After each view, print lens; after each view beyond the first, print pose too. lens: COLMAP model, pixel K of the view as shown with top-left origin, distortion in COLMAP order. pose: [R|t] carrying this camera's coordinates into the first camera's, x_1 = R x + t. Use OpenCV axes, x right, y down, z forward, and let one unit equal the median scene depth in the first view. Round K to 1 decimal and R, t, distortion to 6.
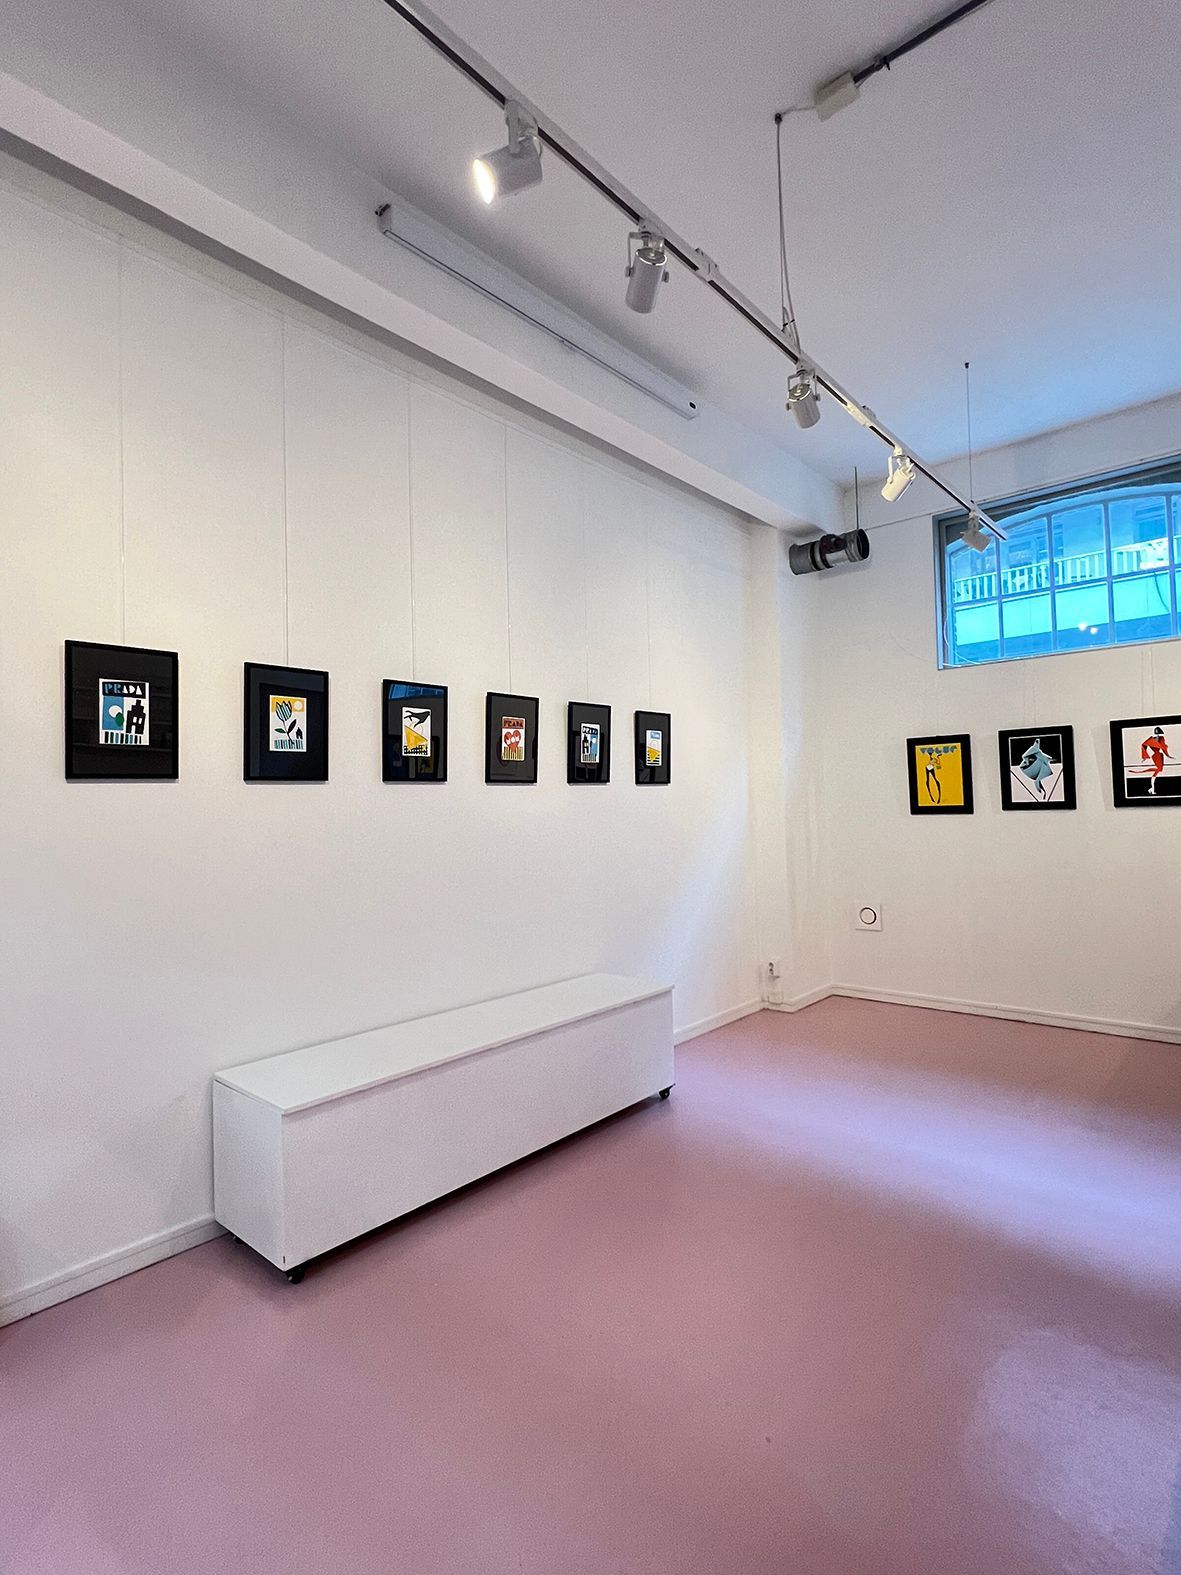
lens RADIAL K [[801.2, 0, 603.0], [0, 801.2, 793.7], [0, 0, 1]] dist [0.000879, -0.001886]
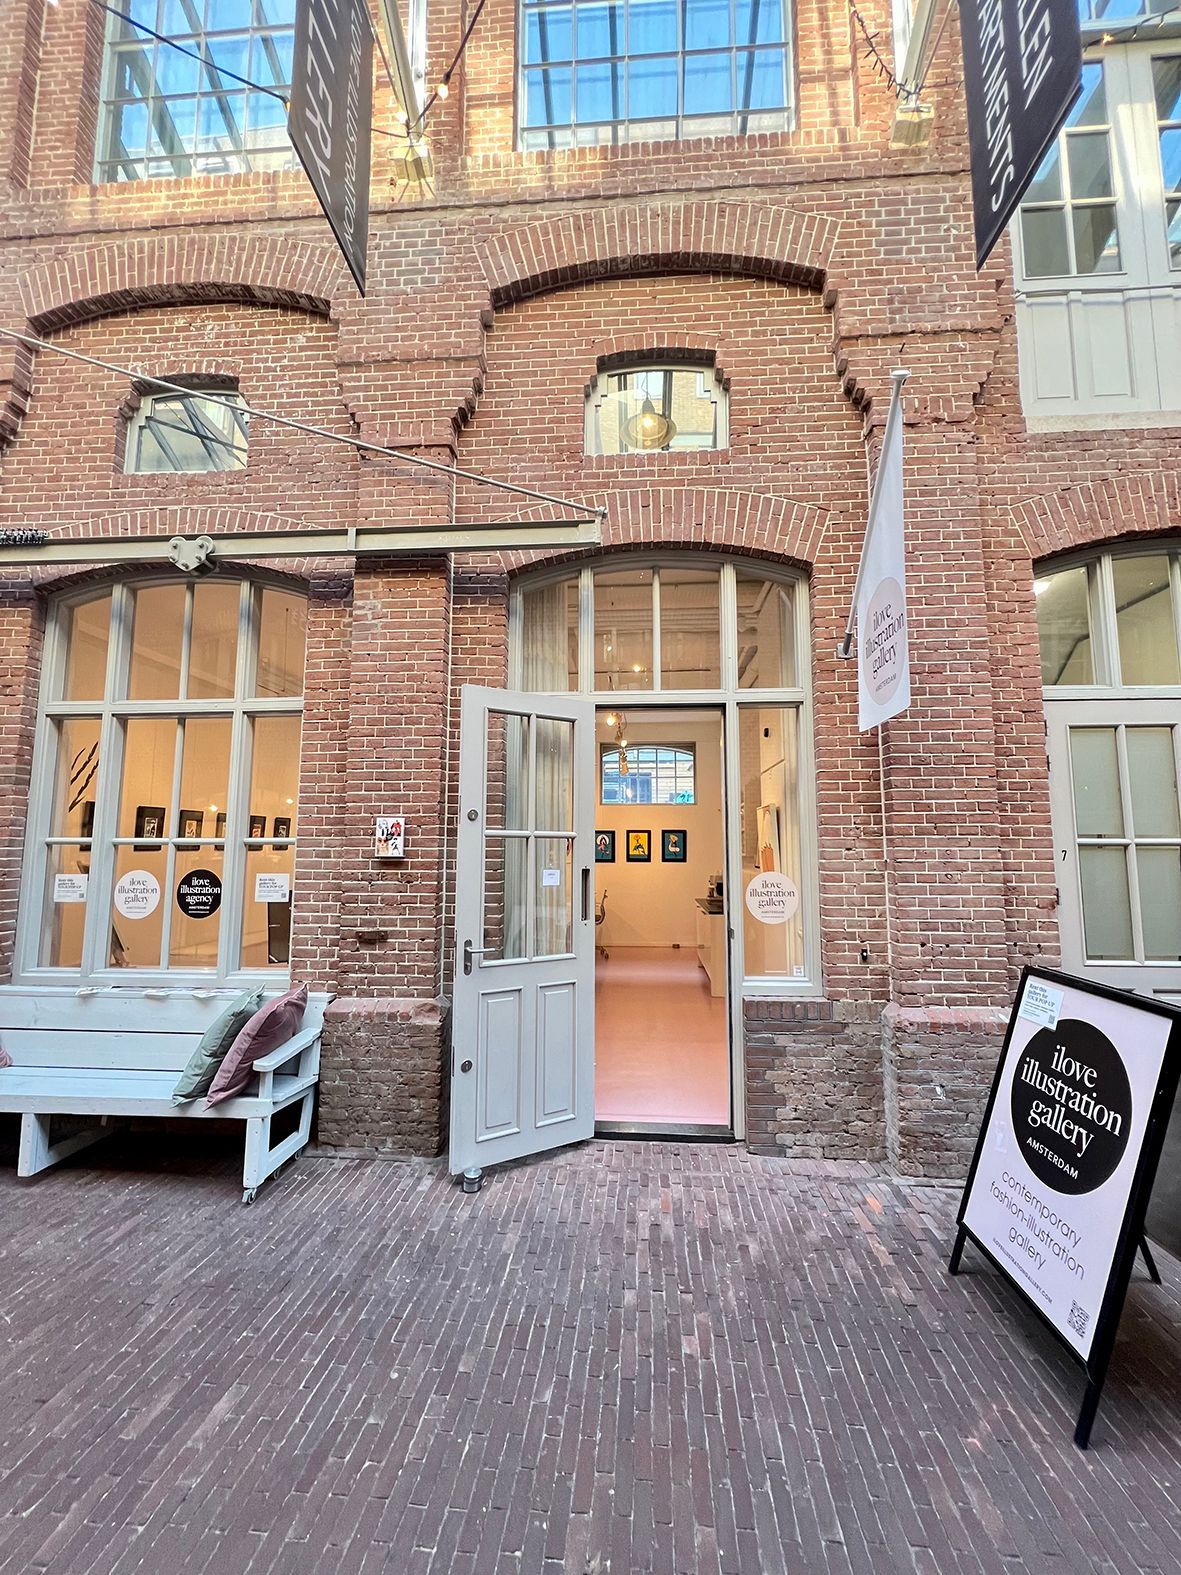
lens RADIAL K [[627.6, 0, 594.9], [0, 627.6, 787.5], [0, 0, 1]] dist [-0.001752, 0.000090]
pose [[0.800518, 0.084759, 0.593284, -0.343965], [-0.032860, 0.994667, -0.097764, -0.040426], [-0.598407, 0.058767, 0.799034, -0.968738]]
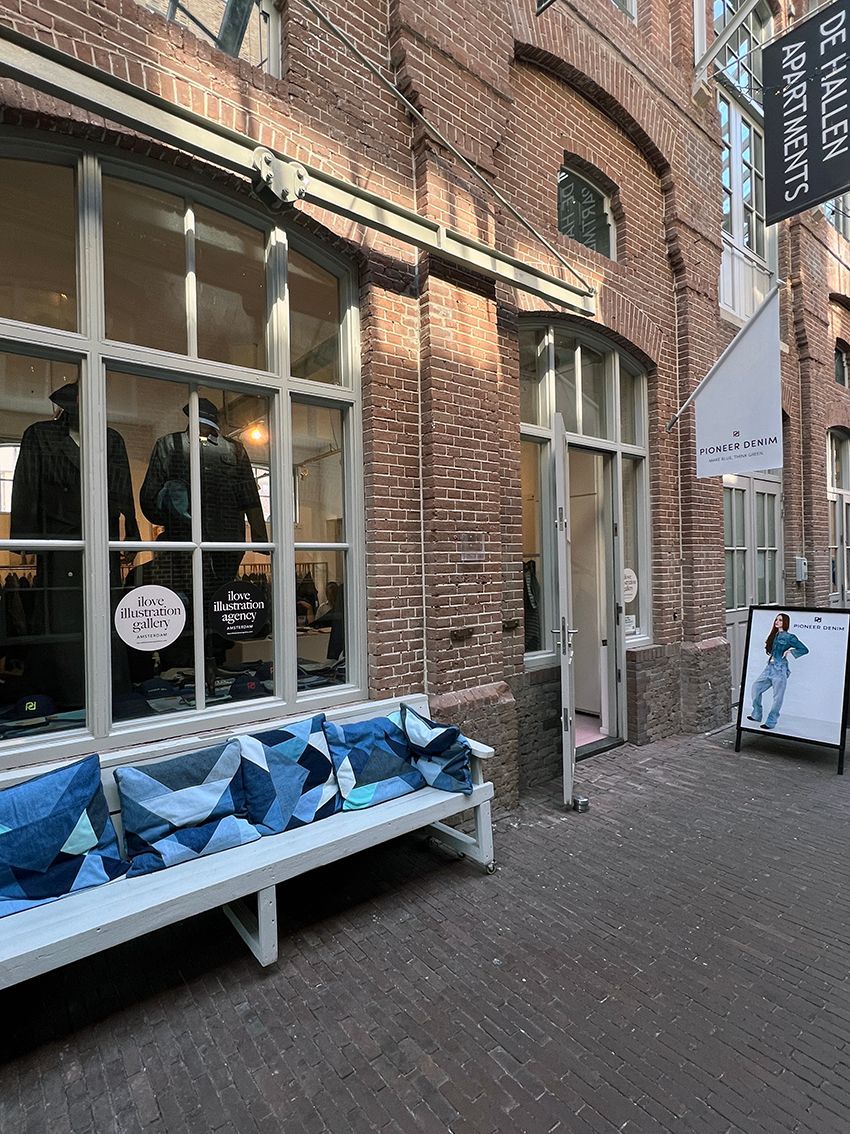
lens RADIAL K [[576.9, 0, 428.2], [0, 576.9, 567.9], [0, 0, 1]] dist [0.000879, -0.001886]
pose [[0.183513, 0.019029, 0.982833, -0.798177], [-0.002224, 0.999818, -0.018942, -0.001990], [-0.983015, 0.001290, 0.183522, -0.345979]]
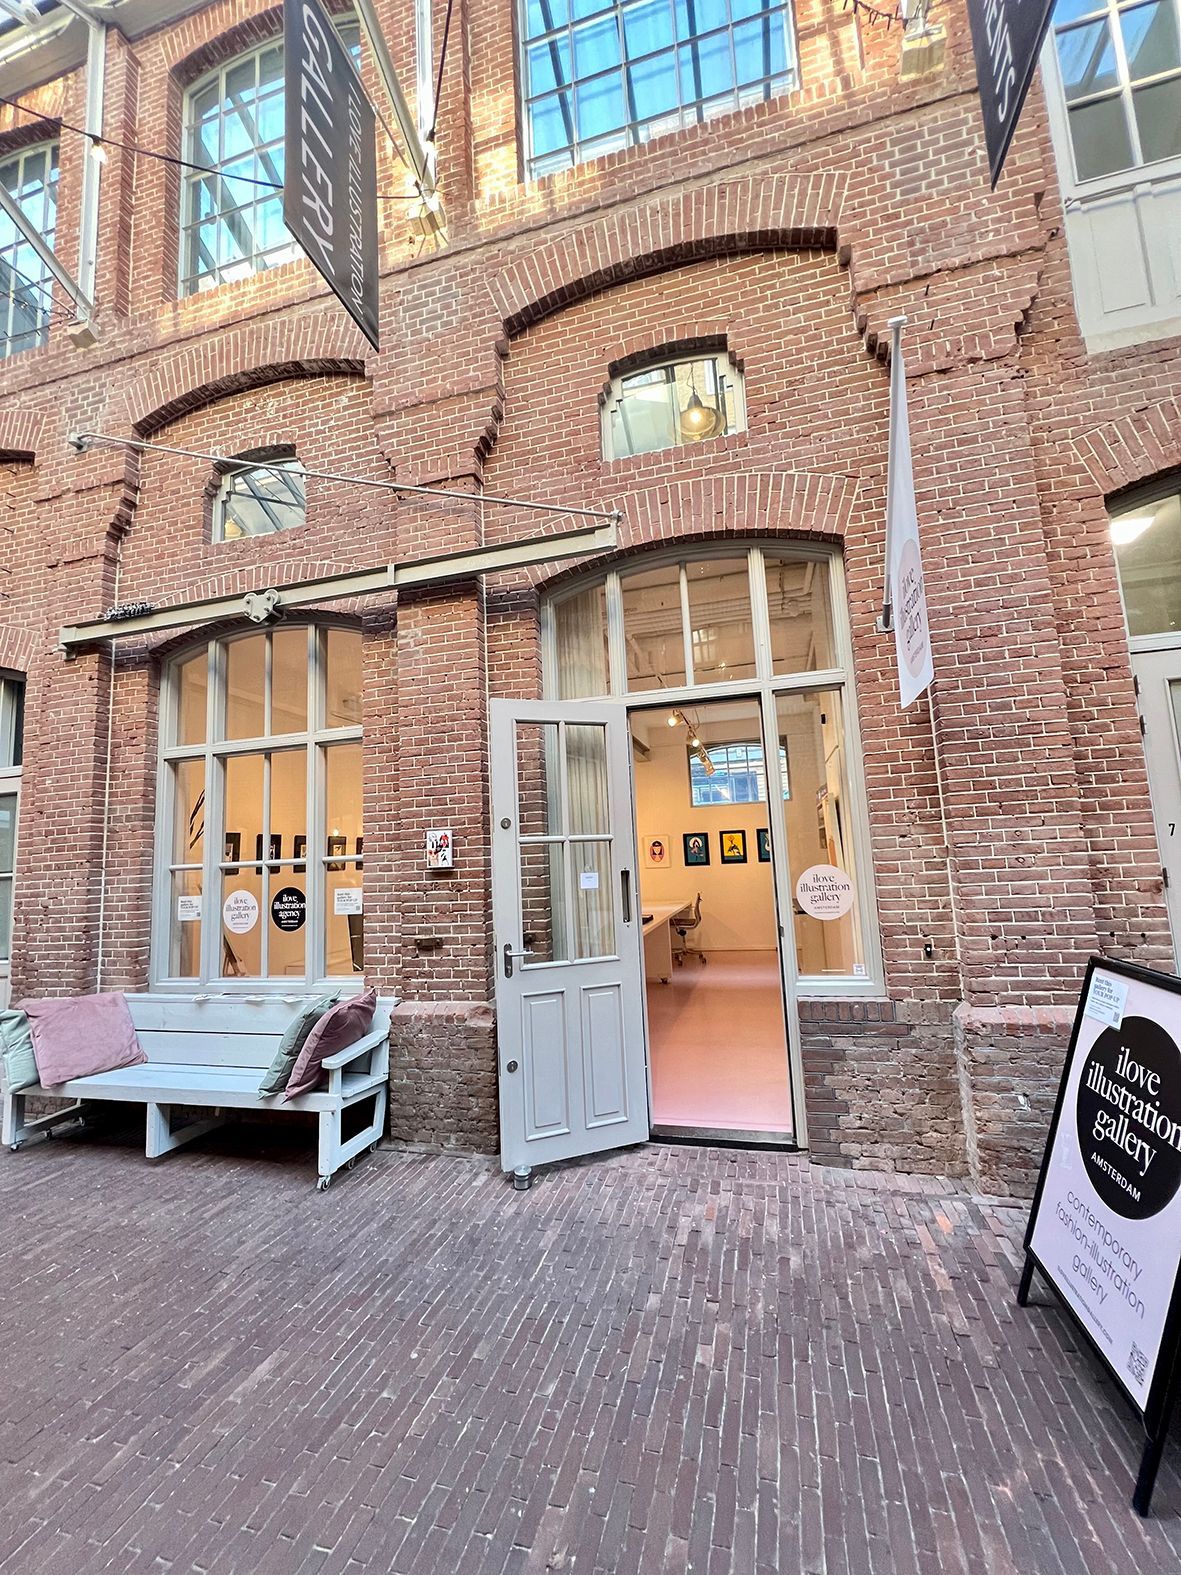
lens RADIAL K [[627.6, 0, 595.2], [0, 627.6, 787.5], [0, 0, 1]] dist [-0.001752, 0.000090]
pose [[0.900023, 0.031416, 0.434709, -0.266387], [0.017360, 0.994023, -0.107779, -0.035466], [-0.435496, 0.104550, 0.894098, -1.019672]]
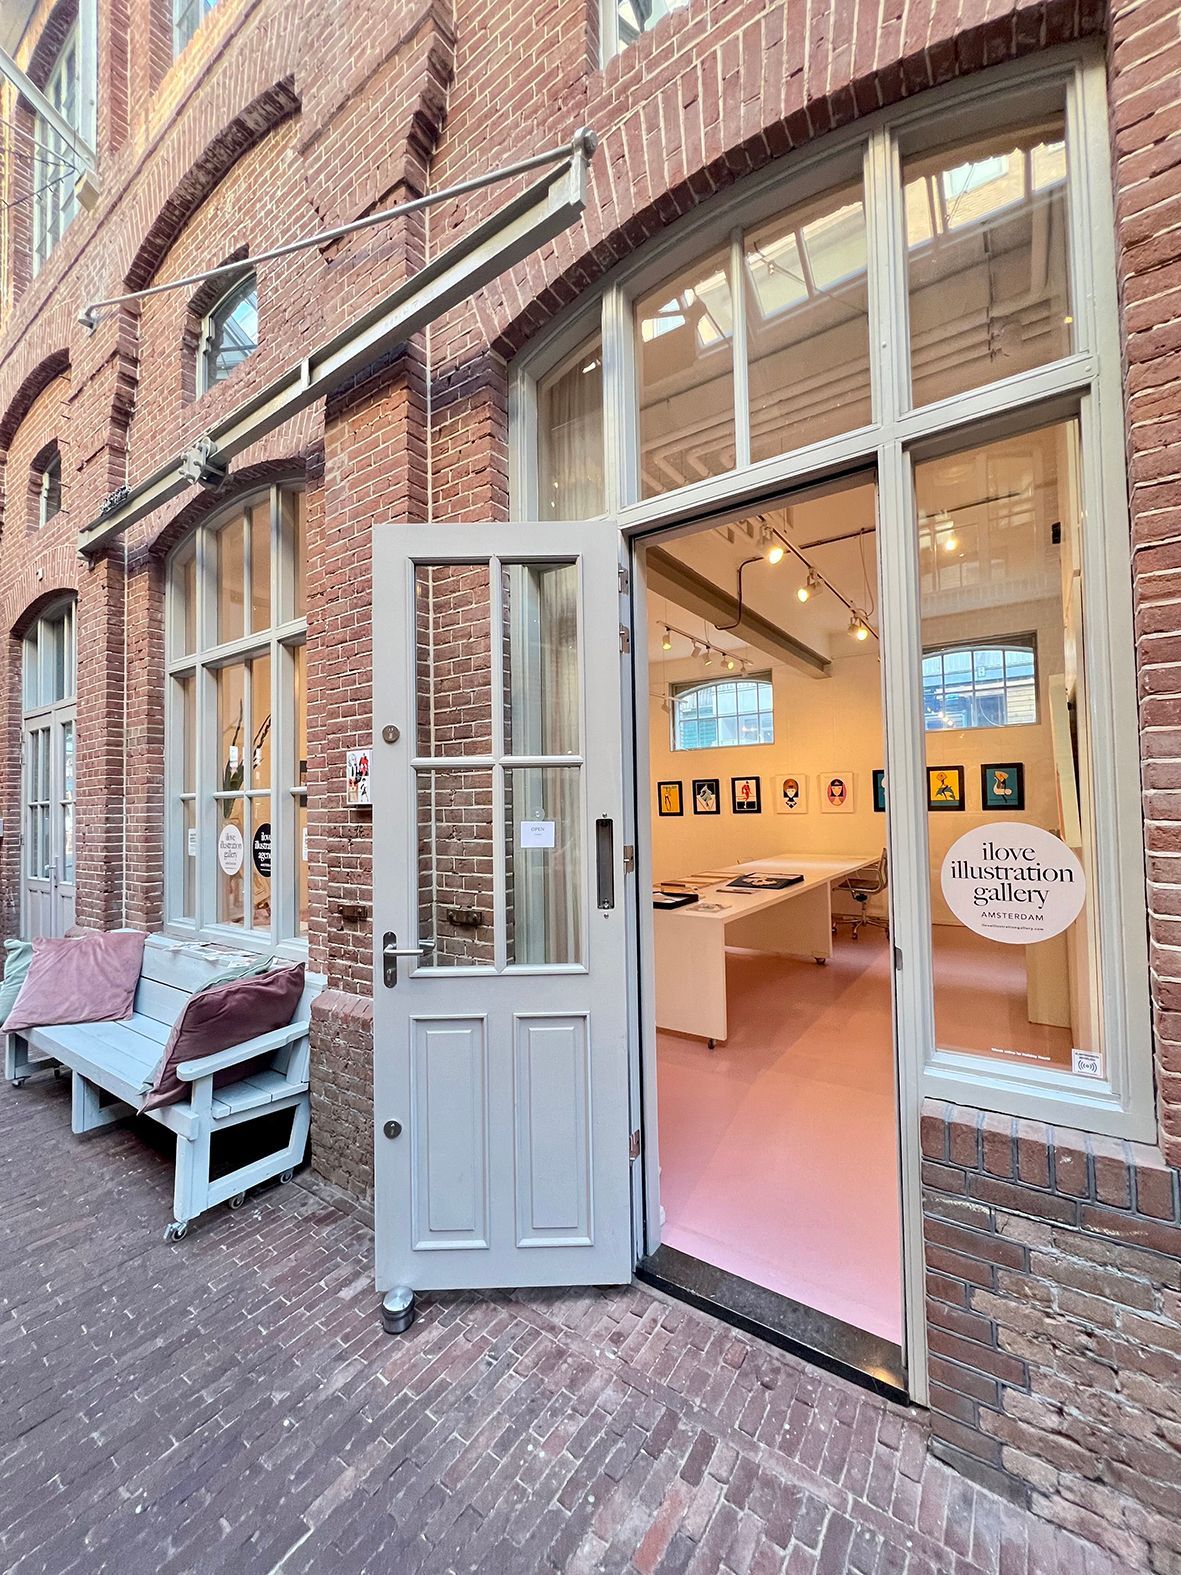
lens RADIAL K [[627.6, 0, 595.8], [0, 627.6, 787.8], [0, 0, 1]] dist [-0.001752, 0.000090]
pose [[0.994084, 0.007567, 0.108351, 0.024072], [-0.006253, 0.999903, -0.012454, -0.033032], [-0.108435, 0.011703, 0.994035, -0.790291]]
